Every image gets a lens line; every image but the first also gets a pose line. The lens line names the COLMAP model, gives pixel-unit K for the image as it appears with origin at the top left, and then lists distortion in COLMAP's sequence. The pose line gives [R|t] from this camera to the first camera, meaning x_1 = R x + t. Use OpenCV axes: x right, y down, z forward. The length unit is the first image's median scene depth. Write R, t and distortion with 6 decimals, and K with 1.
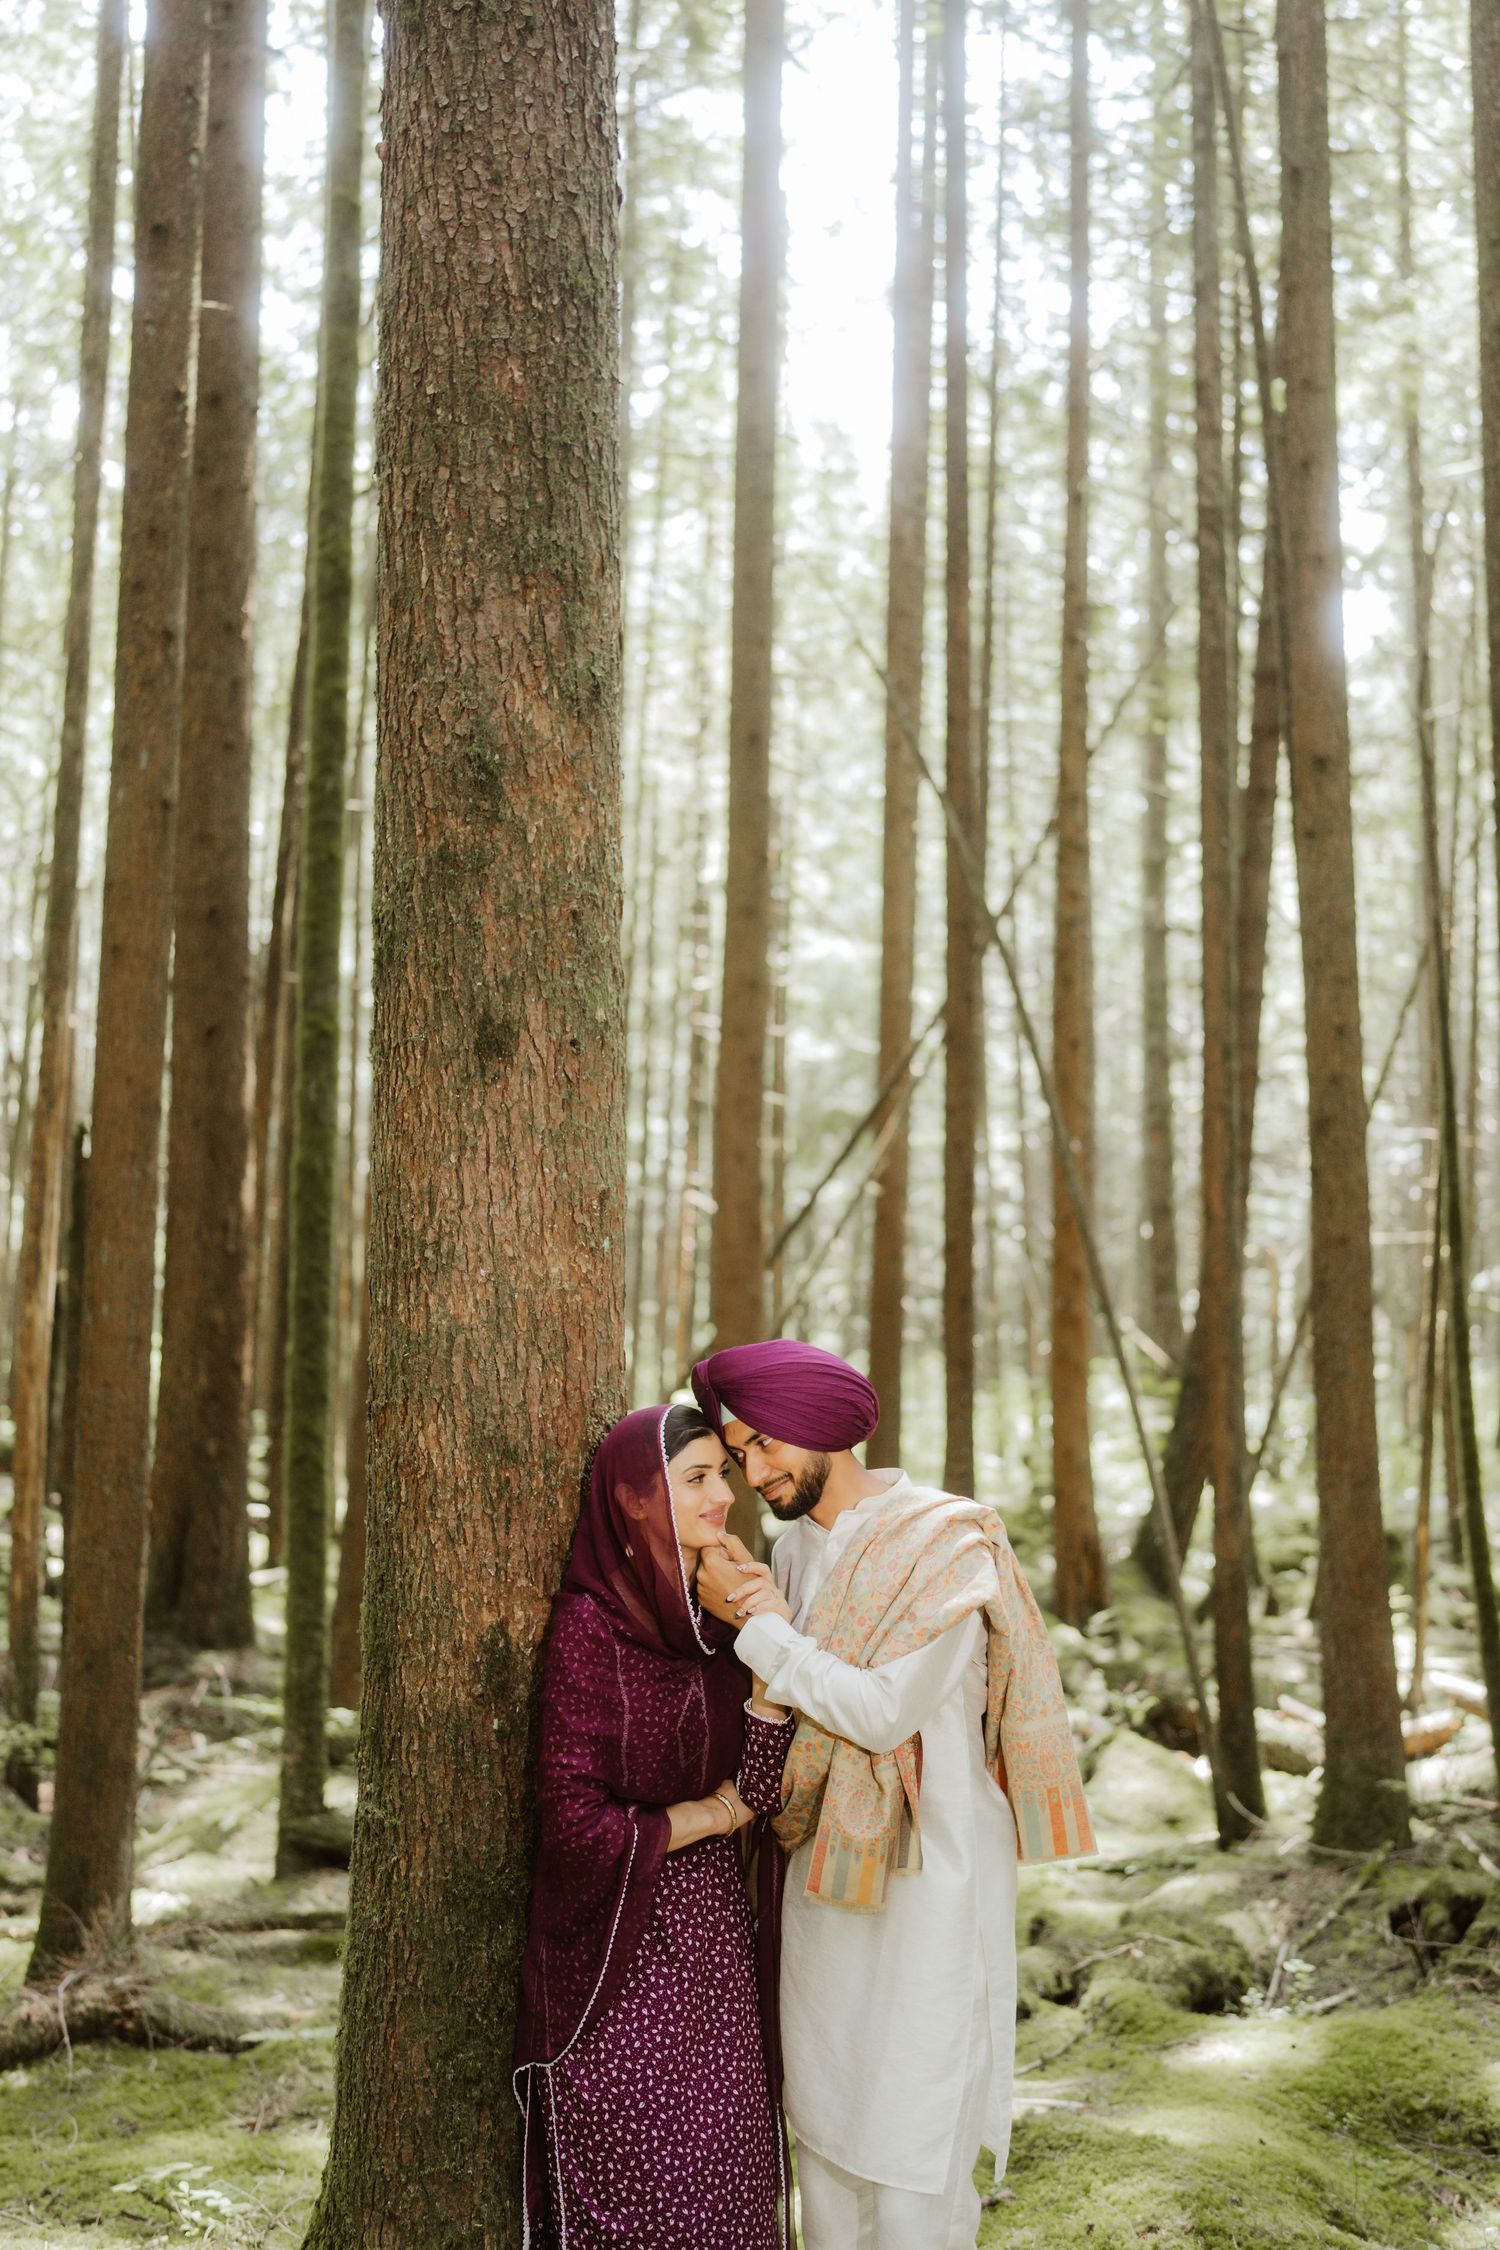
lens RADIAL K [[2222.3, 0, 720.8], [0, 2222.3, 1116.7], [0, 0, 1]] dist [-0.000796, 0.000000]
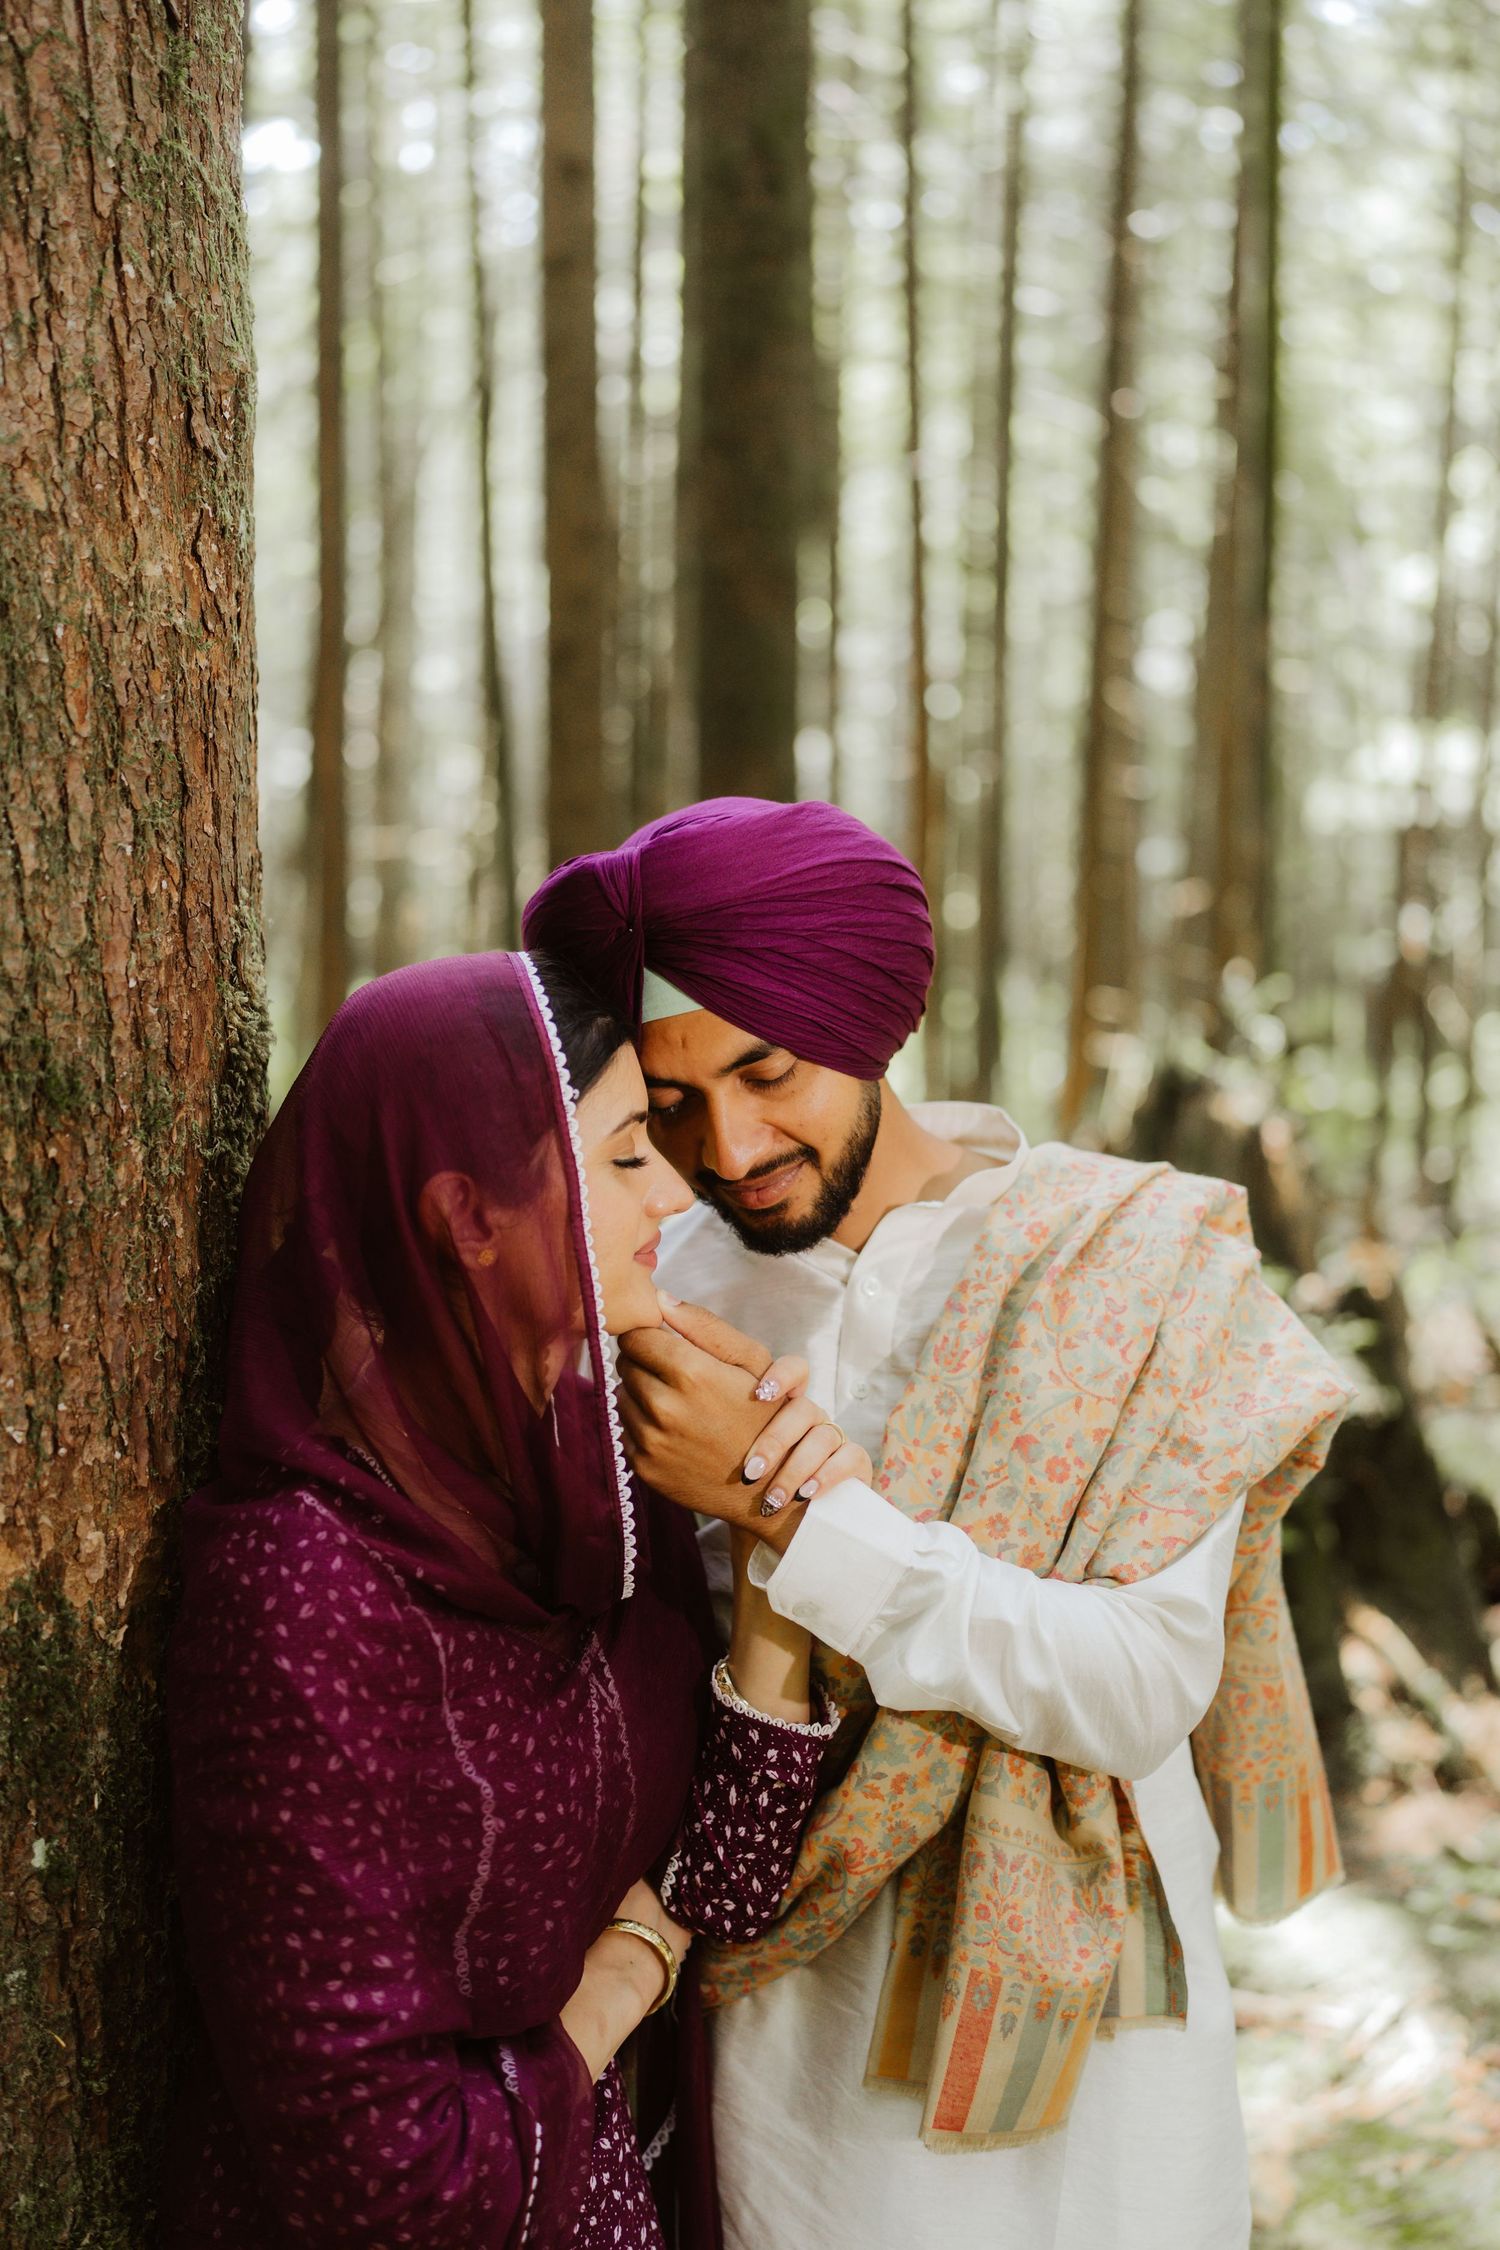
lens RADIAL K [[2222.3, 0, 677.8], [0, 2222.3, 1122.6], [0, 0, 1]] dist [-0.000796, 0.000000]
pose [[0.907169, -0.022079, 0.420188, -0.149421], [-0.049111, 0.986241, 0.157852, 0.095845], [-0.417891, -0.163834, 0.893602, 0.641298]]
